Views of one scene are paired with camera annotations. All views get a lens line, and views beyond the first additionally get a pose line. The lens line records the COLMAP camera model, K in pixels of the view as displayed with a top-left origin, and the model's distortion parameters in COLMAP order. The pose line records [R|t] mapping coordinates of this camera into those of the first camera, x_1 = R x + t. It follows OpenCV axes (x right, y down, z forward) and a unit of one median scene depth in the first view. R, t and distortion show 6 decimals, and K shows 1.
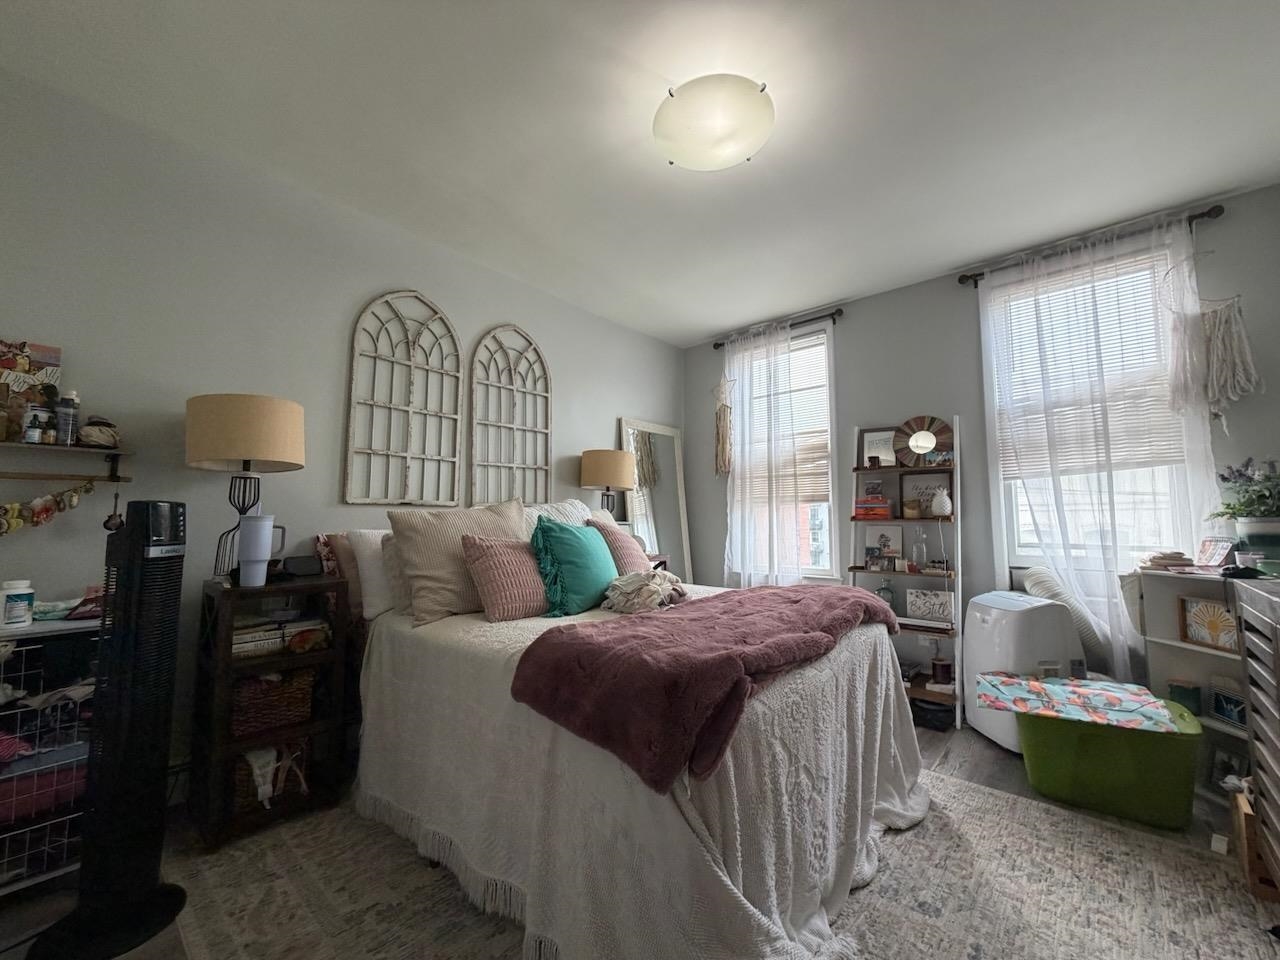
lens RADIAL K [[527.2, 0, 648.1], [0, 527.2, 489.4], [0, 0, 1]] dist [0.001271, 0.000465]
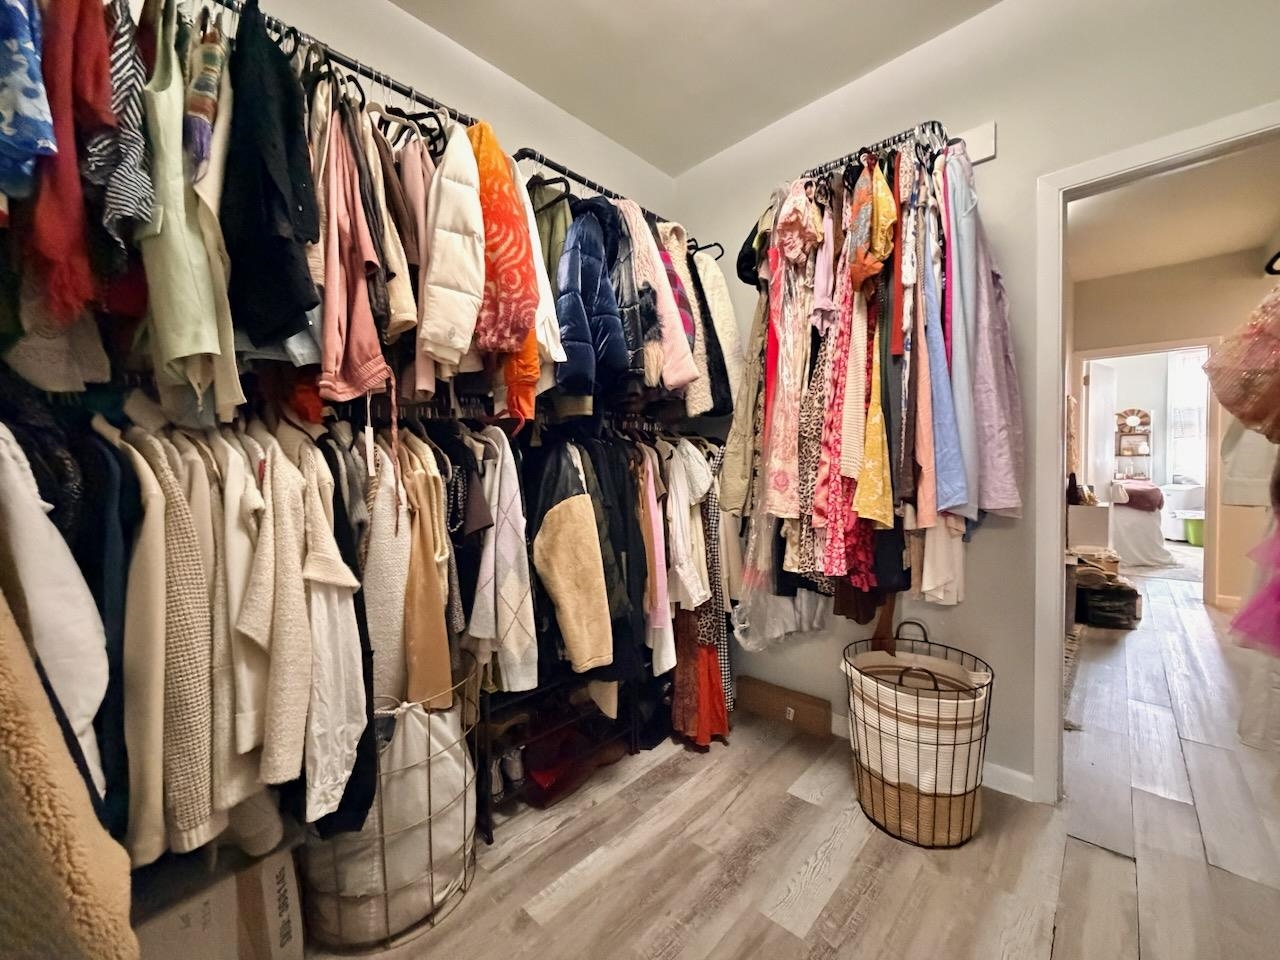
lens RADIAL K [[527.2, 0, 637.5], [0, 527.2, 478.0], [0, 0, 1]] dist [0.001271, 0.000465]
pose [[0.999983, -0.005666, 0.001029, -1.575998], [0.005529, 0.994593, 0.103703, -0.093178], [-0.001611, -0.103696, 0.994608, -1.242745]]
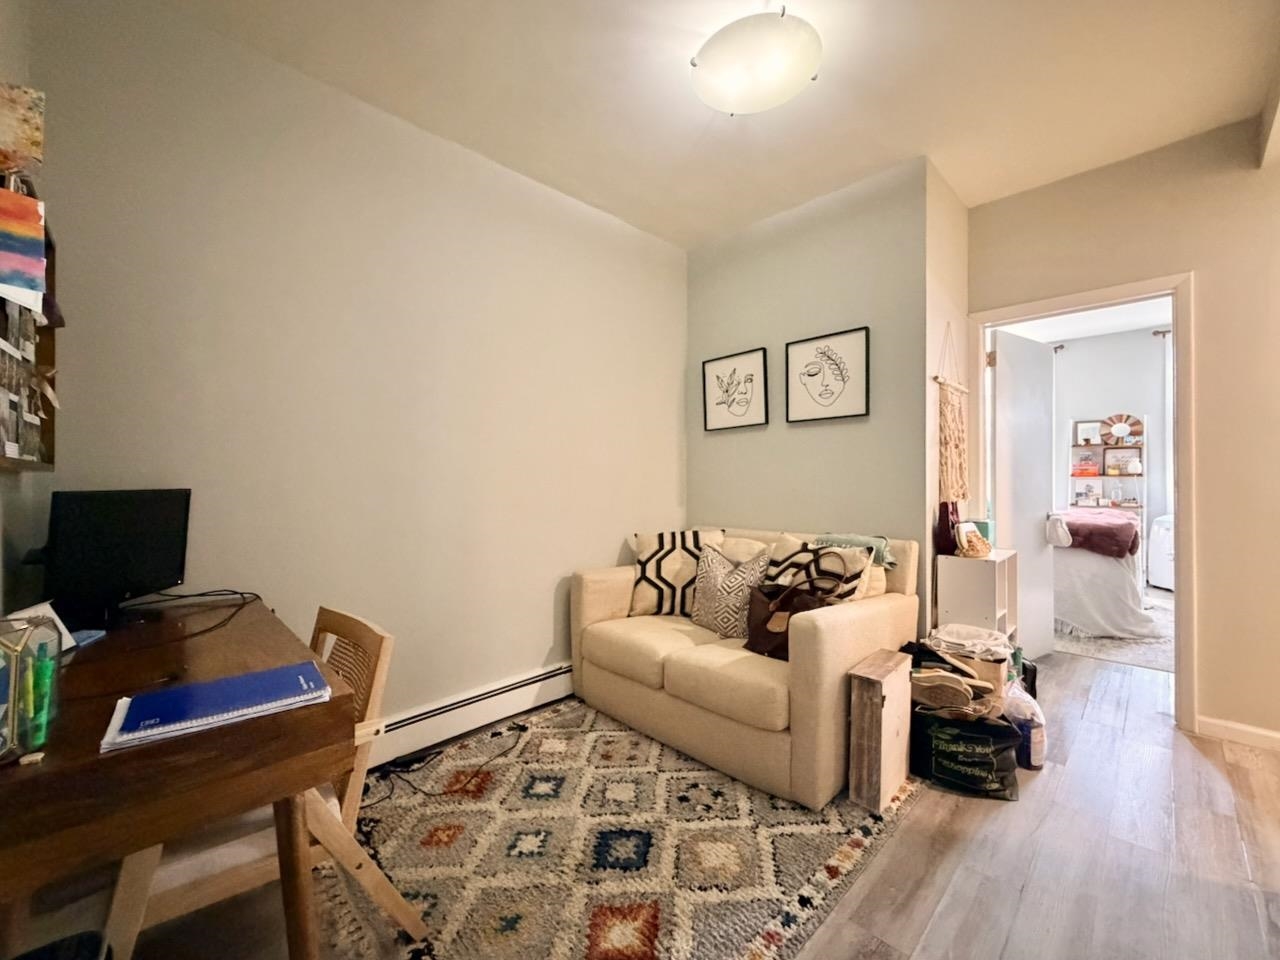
lens RADIAL K [[527.2, 0, 629.7], [0, 527.2, 486.3], [0, 0, 1]] dist [0.001271, 0.000465]
pose [[0.998617, -0.002474, -0.052521, -0.955218], [0.006701, 0.996736, 0.080452, -0.056344], [0.052151, -0.080693, 0.995374, -0.775034]]
